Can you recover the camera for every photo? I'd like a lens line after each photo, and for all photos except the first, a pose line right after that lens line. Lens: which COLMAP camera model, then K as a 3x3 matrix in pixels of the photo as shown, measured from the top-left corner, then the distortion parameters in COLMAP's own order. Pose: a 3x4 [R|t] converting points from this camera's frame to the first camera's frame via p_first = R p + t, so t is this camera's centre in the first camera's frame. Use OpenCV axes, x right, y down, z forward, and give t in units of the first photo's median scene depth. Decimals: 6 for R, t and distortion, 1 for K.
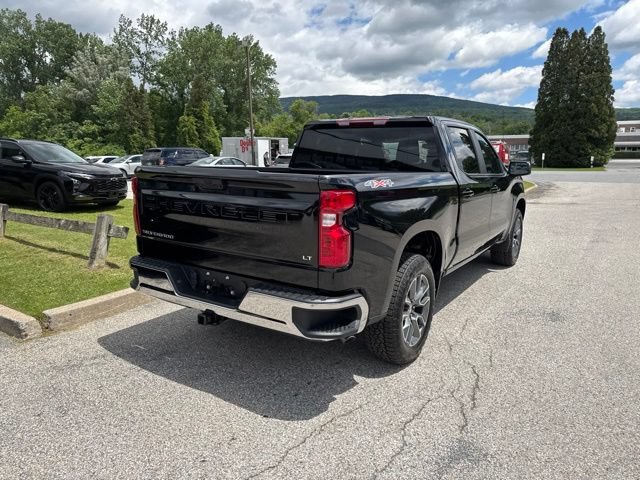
lens RADIAL K [[448.9, 0, 322.6], [0, 448.9, 235.8], [0, 0, 1]] dist [0.044585, -0.054411]
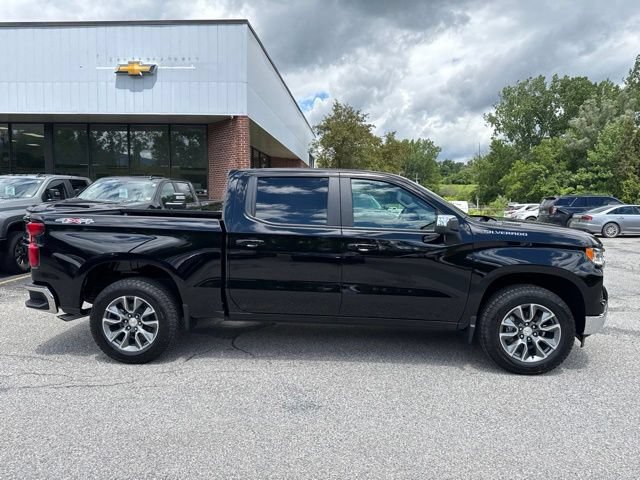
lens RADIAL K [[445.5, 0, 317.5], [0, 445.5, 240.3], [0, 0, 1]] dist [0.046381, -0.059012]
pose [[0.501594, 0.074357, -0.861902, 0.114724], [-0.154776, 0.987938, -0.004844, -0.010636], [0.851145, 0.135832, 0.507052, 0.057407]]
